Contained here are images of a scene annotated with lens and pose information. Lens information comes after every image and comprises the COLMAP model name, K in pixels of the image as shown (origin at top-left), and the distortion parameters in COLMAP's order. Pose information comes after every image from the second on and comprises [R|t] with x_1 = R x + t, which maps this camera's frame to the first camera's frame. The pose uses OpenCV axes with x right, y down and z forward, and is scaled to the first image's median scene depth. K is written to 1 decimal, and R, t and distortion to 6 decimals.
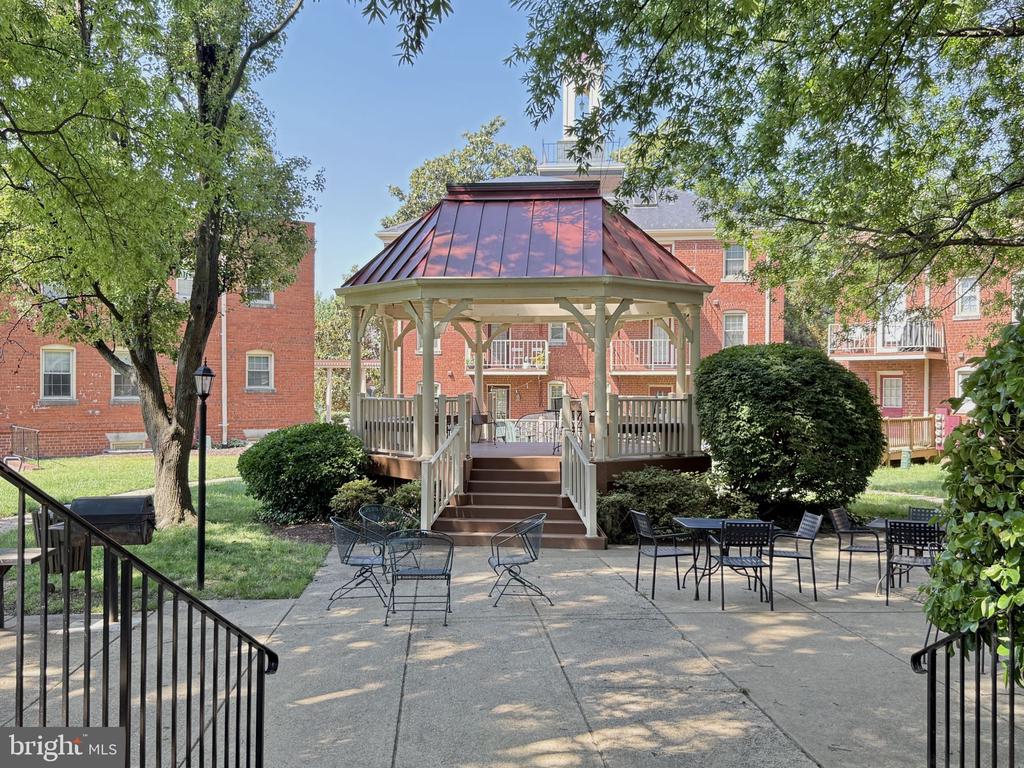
lens RADIAL K [[1052.2, 0, 512.0], [0, 1052.2, 384.0], [0, 0, 1]] dist [0.106963, 0.002453]
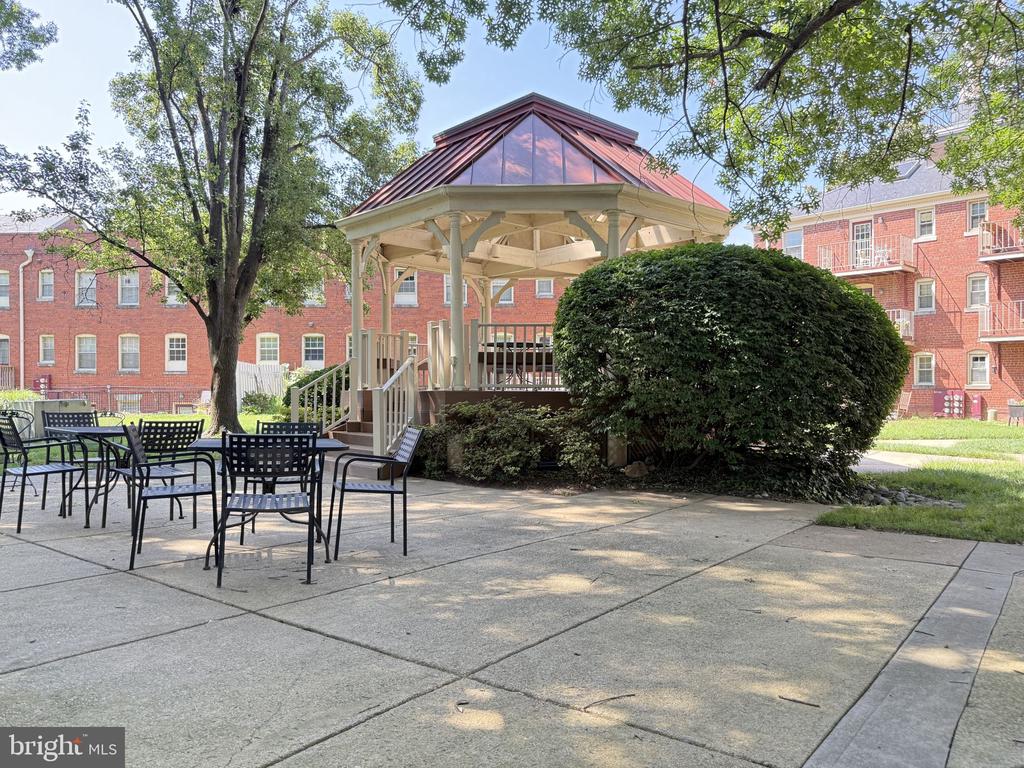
lens RADIAL K [[742.6, 0, 530.3], [0, 742.6, 387.3], [0, 0, 1]] dist [0.066574, -0.071712]
pose [[0.740830, -0.004916, -0.671675, 0.559064], [0.003473, 0.999988, -0.003489, 0.071228], [0.671684, 0.000252, 0.740838, 0.558527]]
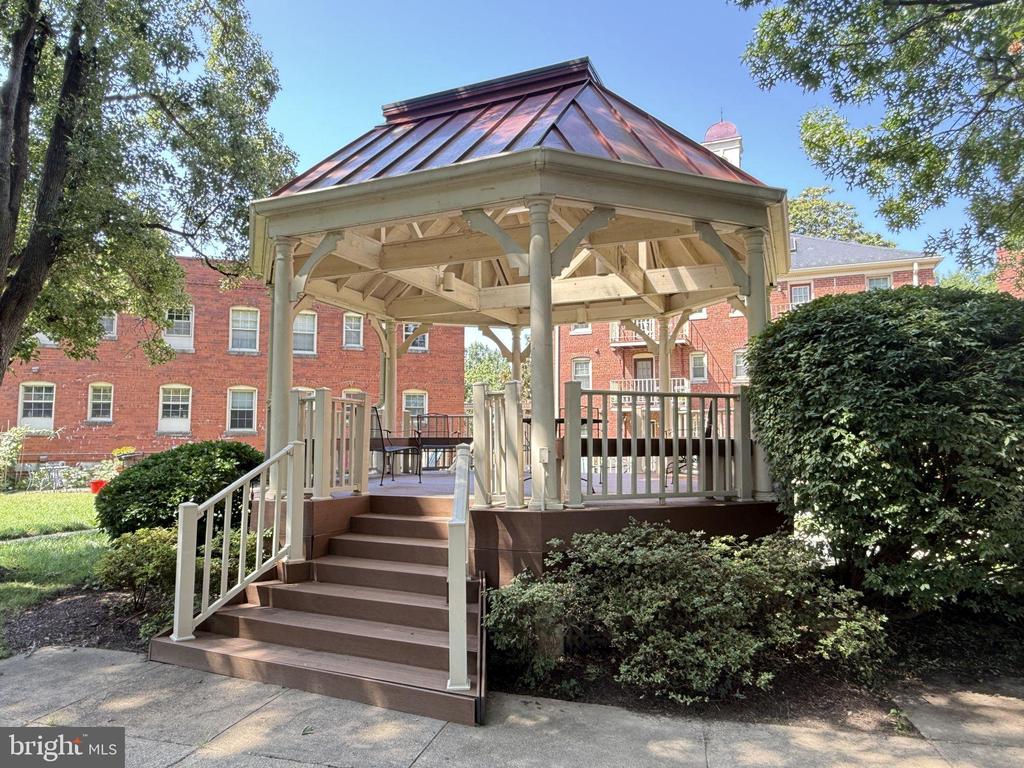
lens RADIAL K [[661.6, 0, 512.0], [0, 661.6, 384.0], [0, 0, 1]] dist [-0.006344, -0.003047]
pose [[0.947448, -0.029481, -0.318549, 0.173956], [0.004335, 0.996836, -0.079361, 0.037551], [0.319881, 0.073810, 0.944578, 0.679197]]
